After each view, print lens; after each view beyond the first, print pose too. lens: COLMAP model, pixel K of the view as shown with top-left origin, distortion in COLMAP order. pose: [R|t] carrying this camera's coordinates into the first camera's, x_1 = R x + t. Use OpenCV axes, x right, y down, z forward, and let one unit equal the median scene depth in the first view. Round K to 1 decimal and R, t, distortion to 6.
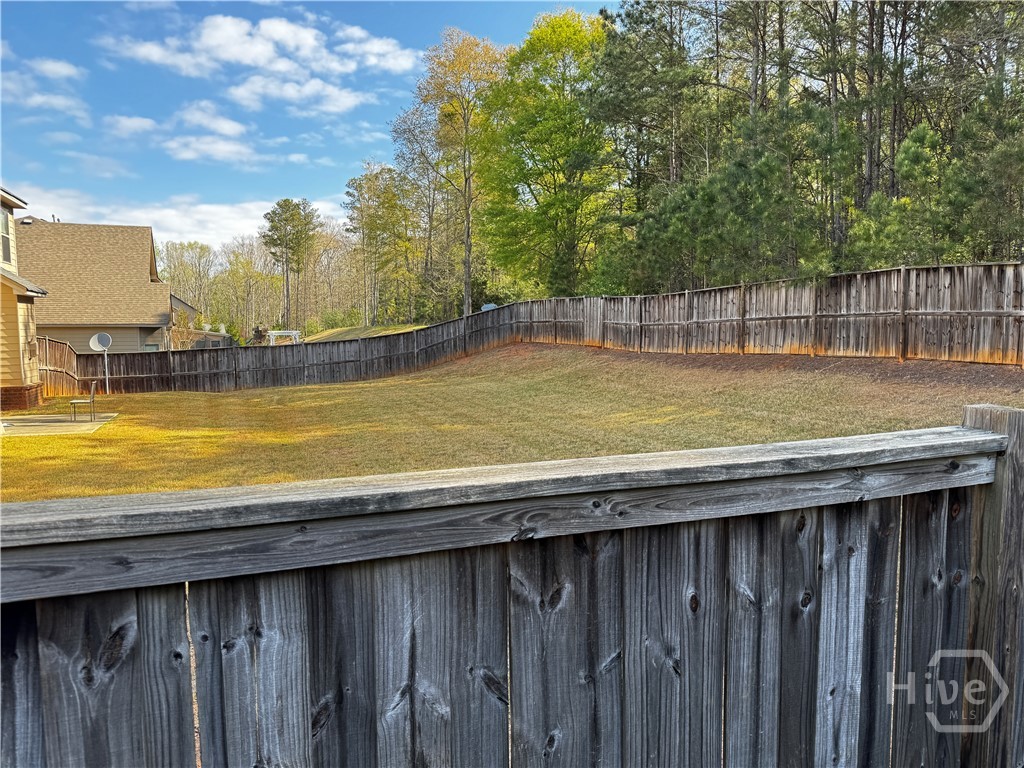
lens RADIAL K [[721.9, 0, 512.0], [0, 721.9, 384.0], [0, 0, 1]] dist [0.075424, -0.091472]
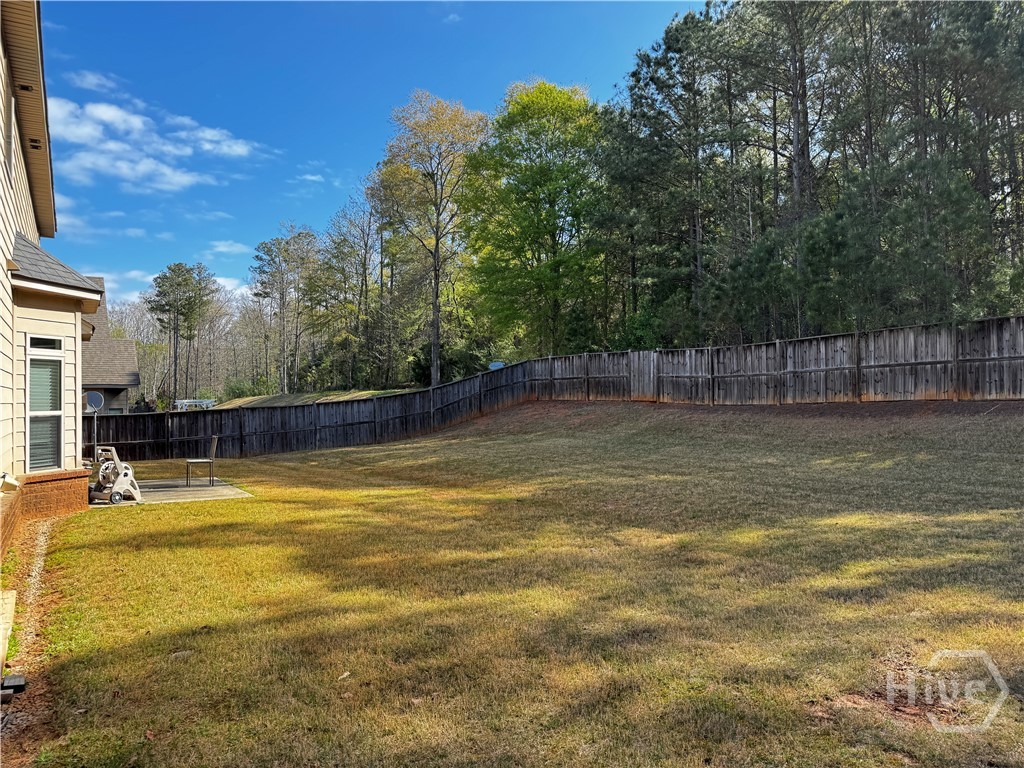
lens RADIAL K [[721.9, 0, 512.0], [0, 721.9, 384.0], [0, 0, 1]] dist [0.075424, -0.091472]
pose [[0.986421, -0.004956, 0.164163, -0.248535], [0.020948, 0.995177, -0.095830, 0.015444], [-0.162896, 0.097967, 0.981767, 0.085253]]
